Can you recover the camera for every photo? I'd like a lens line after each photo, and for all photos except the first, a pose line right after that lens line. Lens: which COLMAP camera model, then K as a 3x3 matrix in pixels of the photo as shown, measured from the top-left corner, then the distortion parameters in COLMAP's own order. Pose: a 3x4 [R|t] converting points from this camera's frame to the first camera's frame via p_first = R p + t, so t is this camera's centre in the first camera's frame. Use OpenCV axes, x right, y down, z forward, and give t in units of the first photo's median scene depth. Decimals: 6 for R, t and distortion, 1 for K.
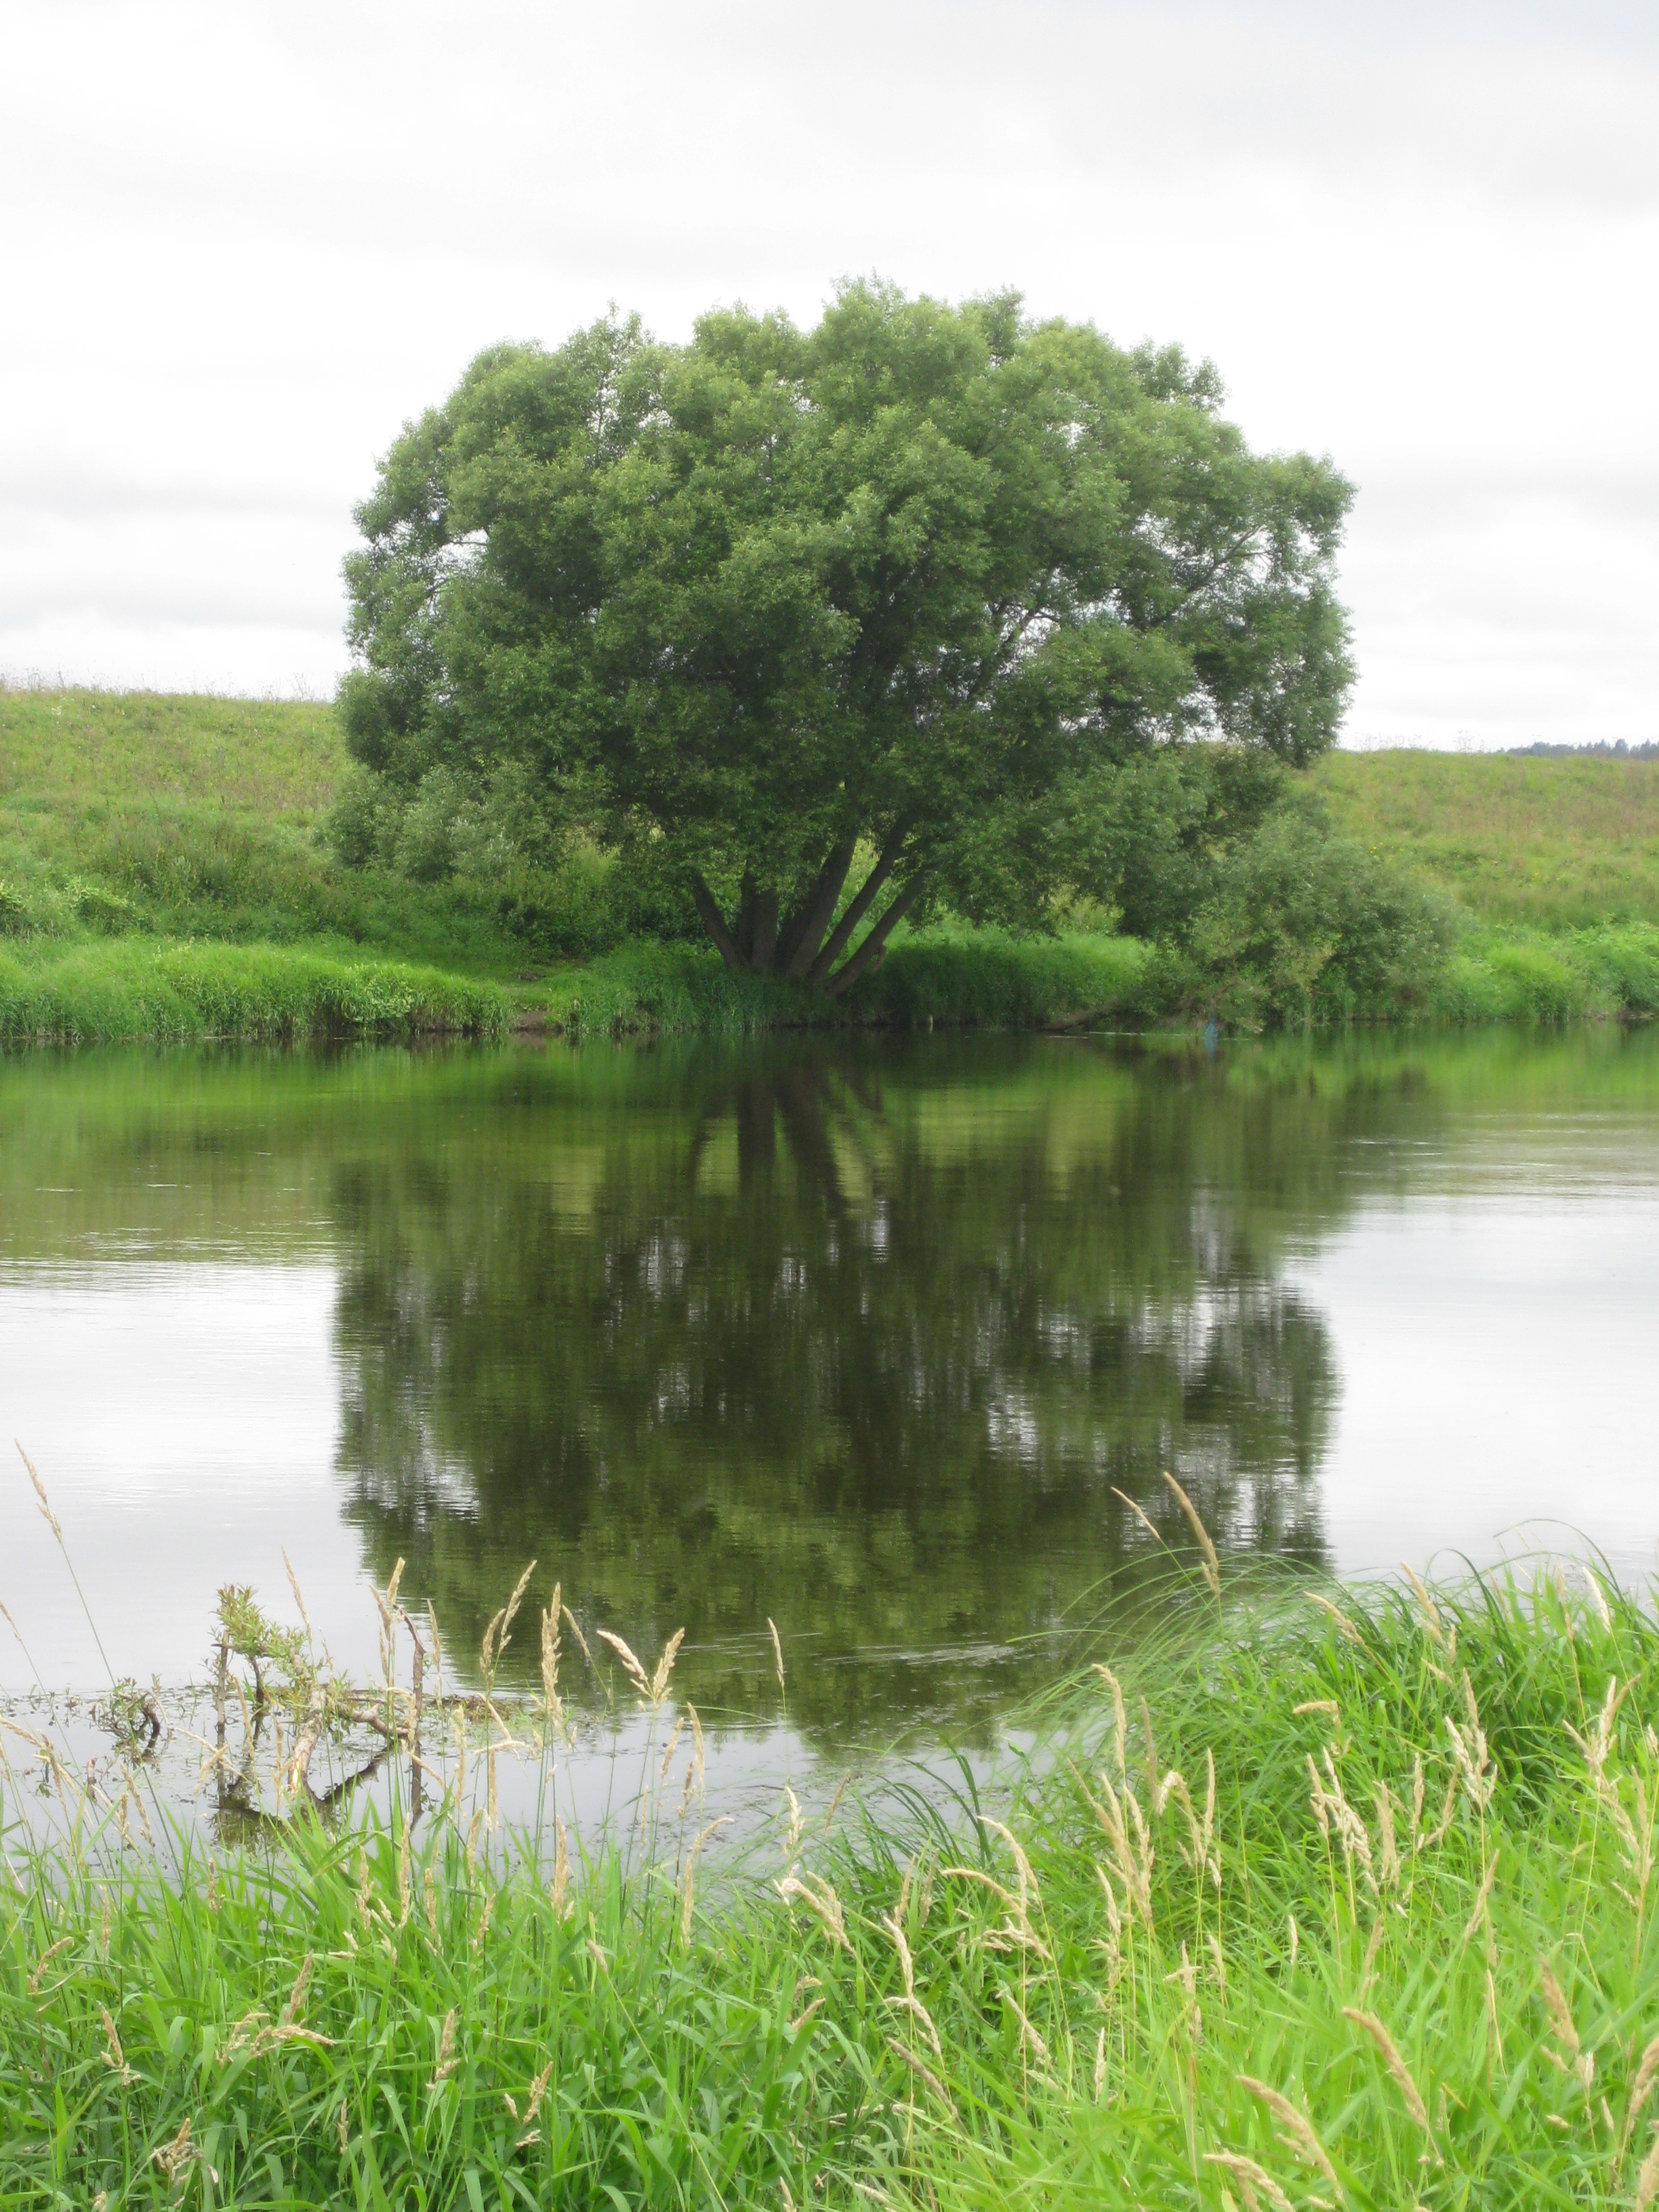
lens RADIAL K [[7137.9, 0, 829.1], [0, 7137.9, 1104.6], [0, 0, 1]] dist [0.175079, 0.000000]
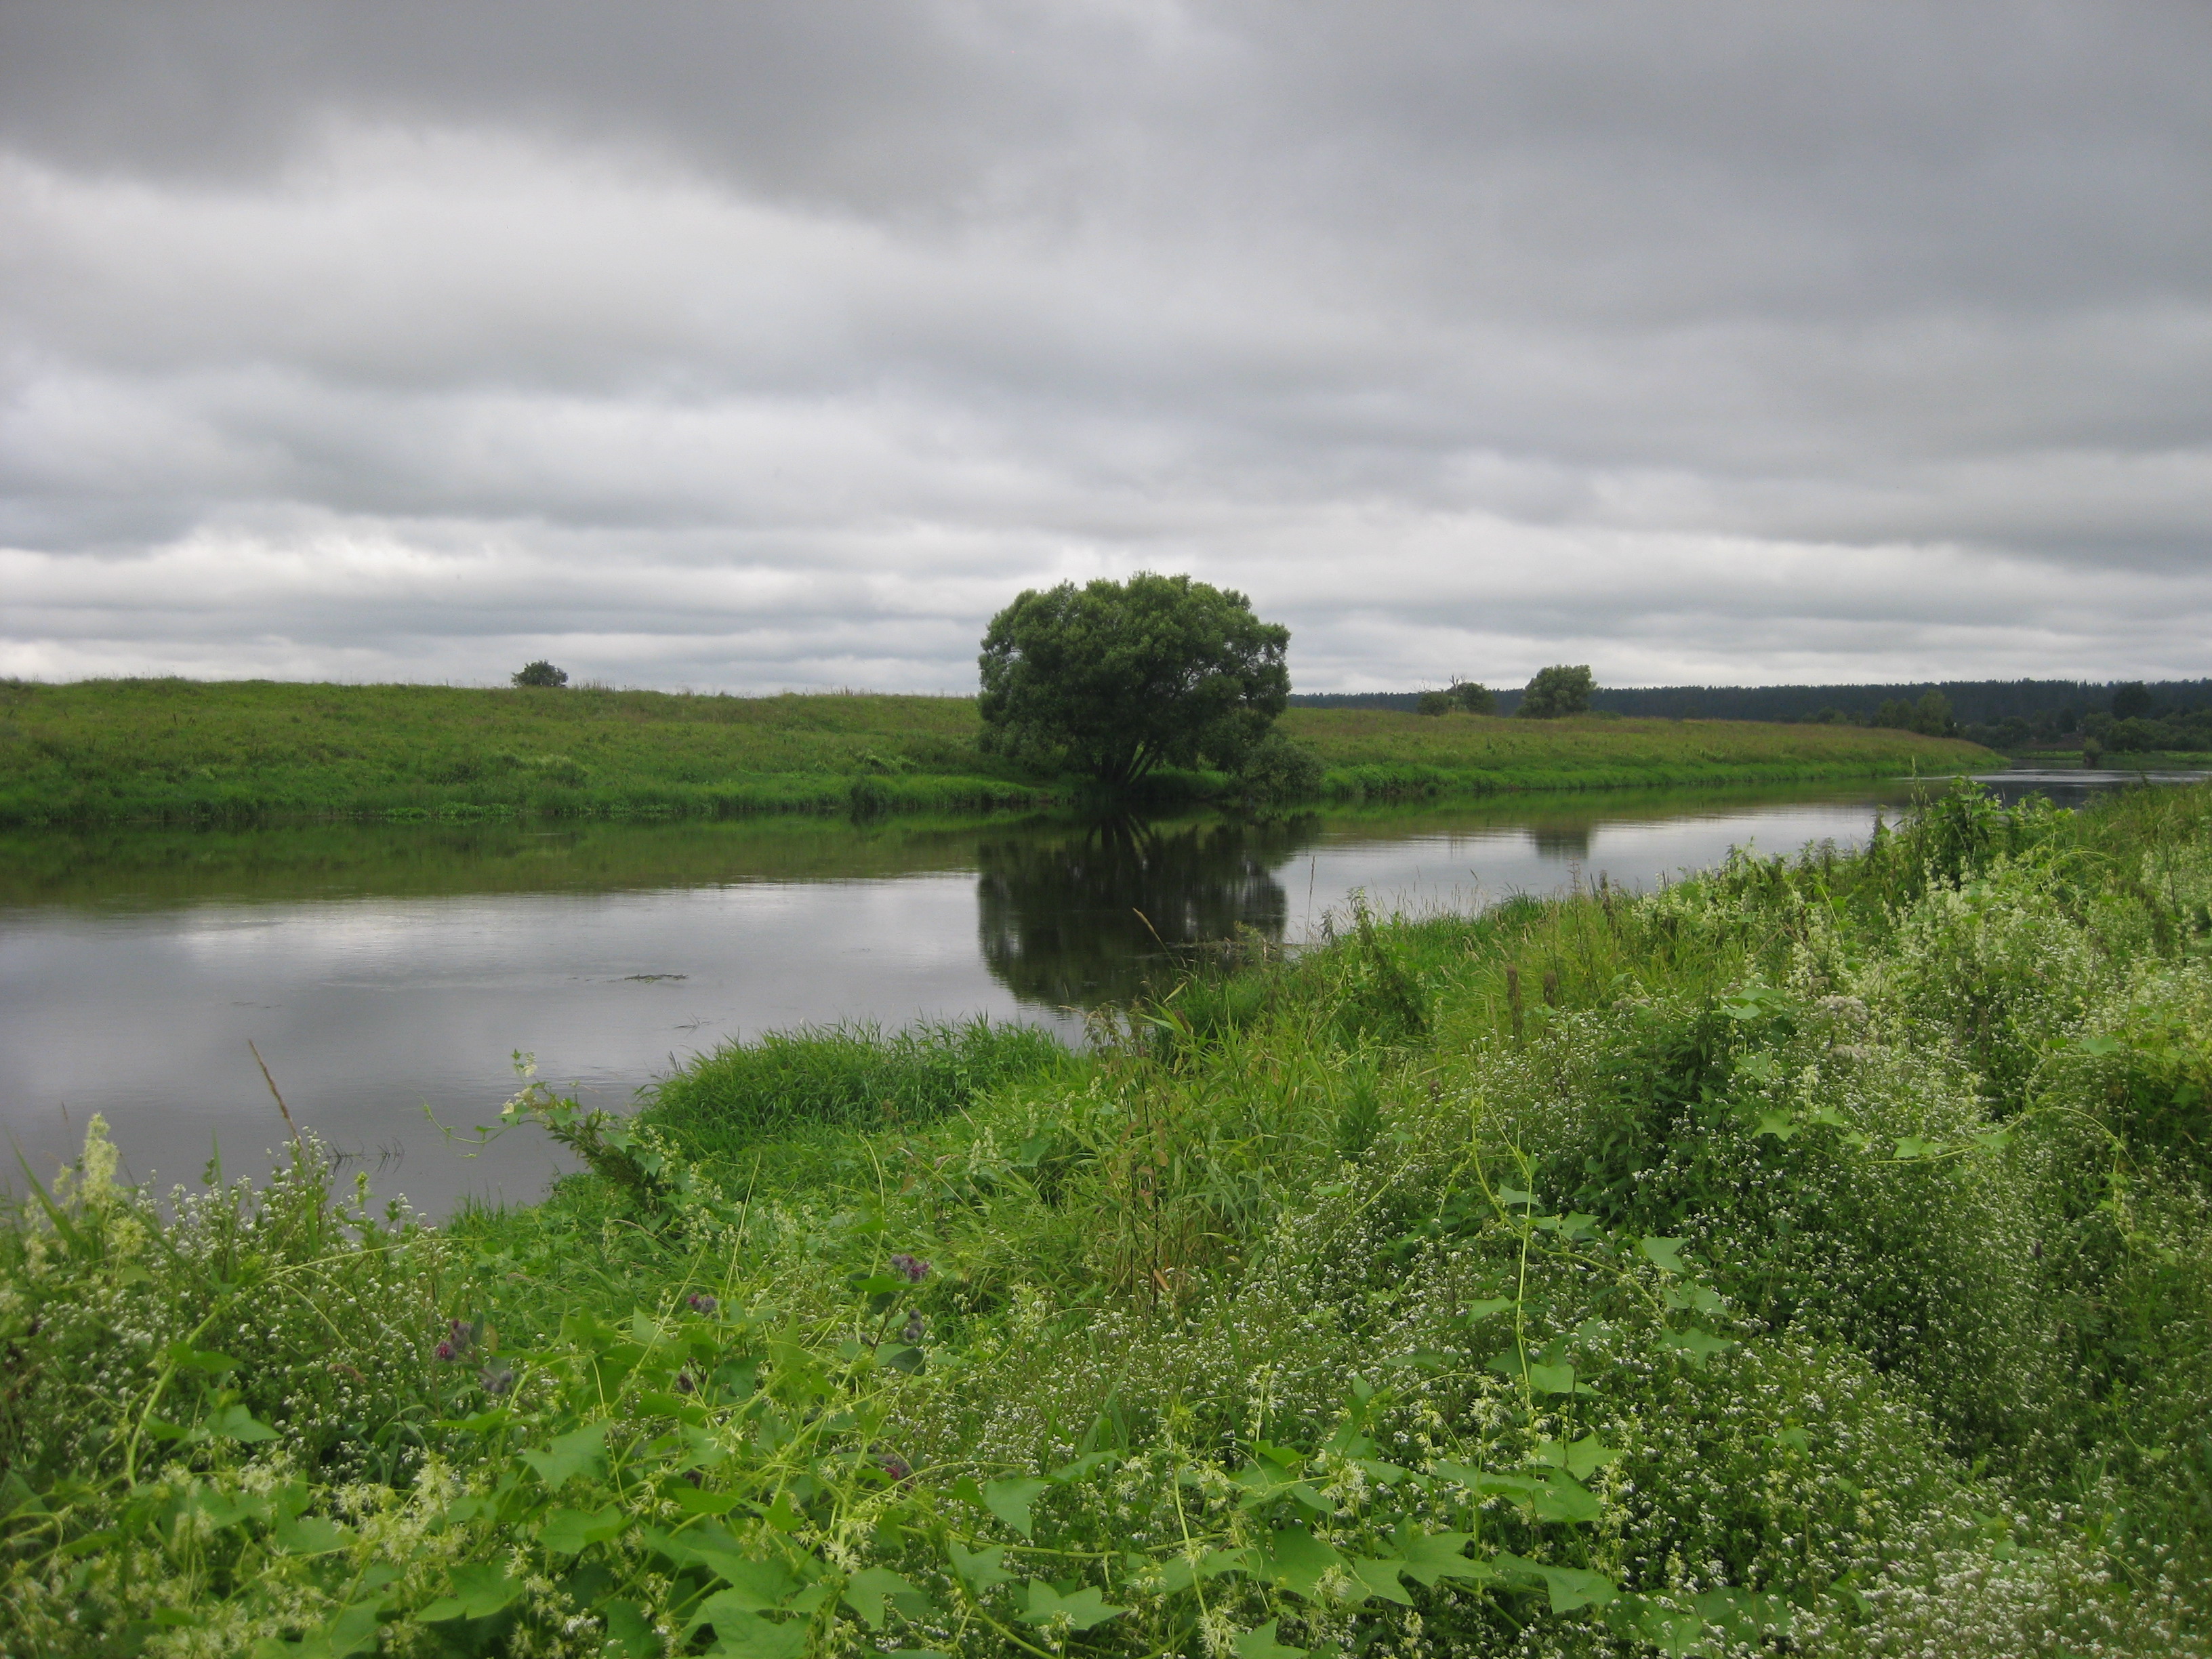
lens RADIAL K [[2501.1, 0, 1112.4], [0, 2501.1, 839.1], [0, 0, 1]] dist [-0.118413, 0.000000]
pose [[0.999613, -0.010042, 0.025952, -0.038568], [0.009860, 0.999926, 0.007129, -0.001242], [-0.026022, -0.006871, 0.999638, -0.137398]]
